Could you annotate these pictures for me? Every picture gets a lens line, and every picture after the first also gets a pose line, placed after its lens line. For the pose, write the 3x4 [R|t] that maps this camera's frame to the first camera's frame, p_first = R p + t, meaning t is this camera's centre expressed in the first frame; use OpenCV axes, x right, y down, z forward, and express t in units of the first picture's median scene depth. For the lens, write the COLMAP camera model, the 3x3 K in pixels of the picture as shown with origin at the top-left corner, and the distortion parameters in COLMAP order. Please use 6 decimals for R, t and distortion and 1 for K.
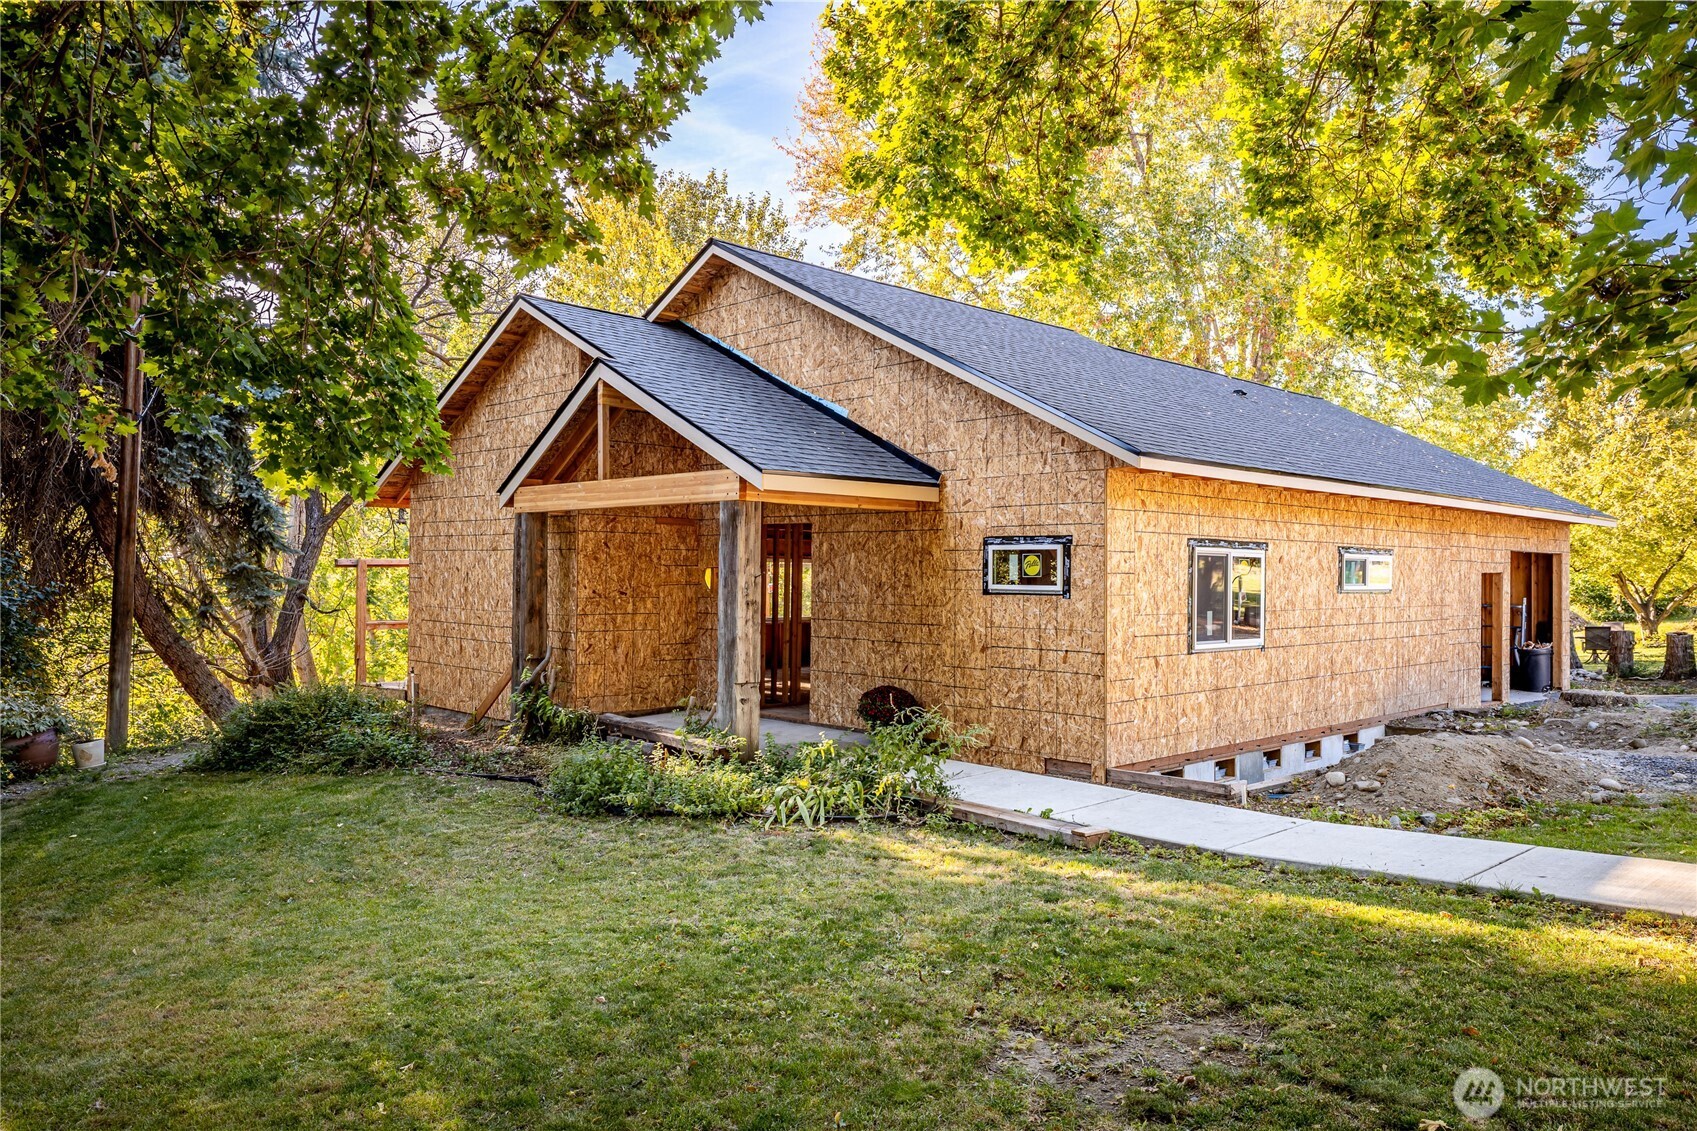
lens RADIAL K [[1246.5, 0, 848.5], [0, 1246.5, 565.5], [0, 0, 1]] dist [0.024975, 0.003514]
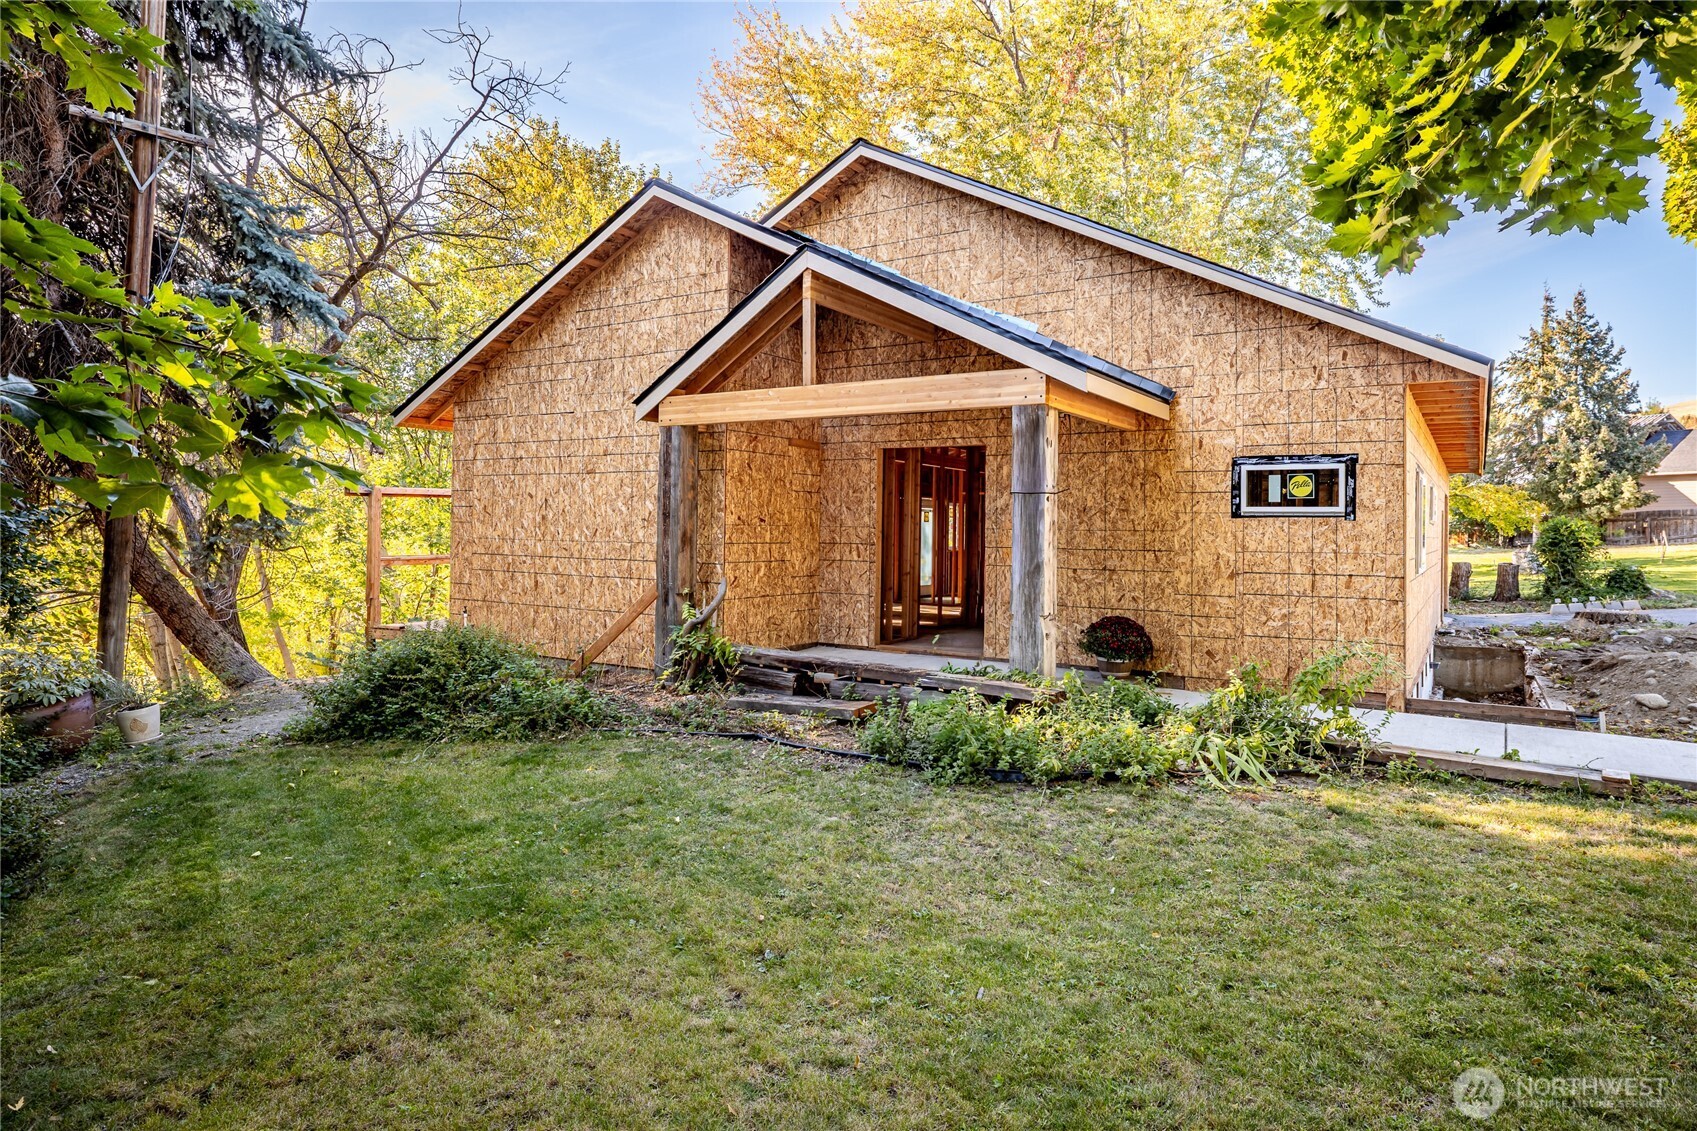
lens RADIAL K [[1019.3, 0, 850.2], [0, 1019.3, 522.6], [0, 0, 1]] dist [-0.003570, -0.000358]
pose [[0.969258, 0.004654, 0.246001, -0.353121], [-0.004891, 0.999988, 0.000350, 0.027315], [-0.245996, -0.001543, 0.969270, 0.313258]]
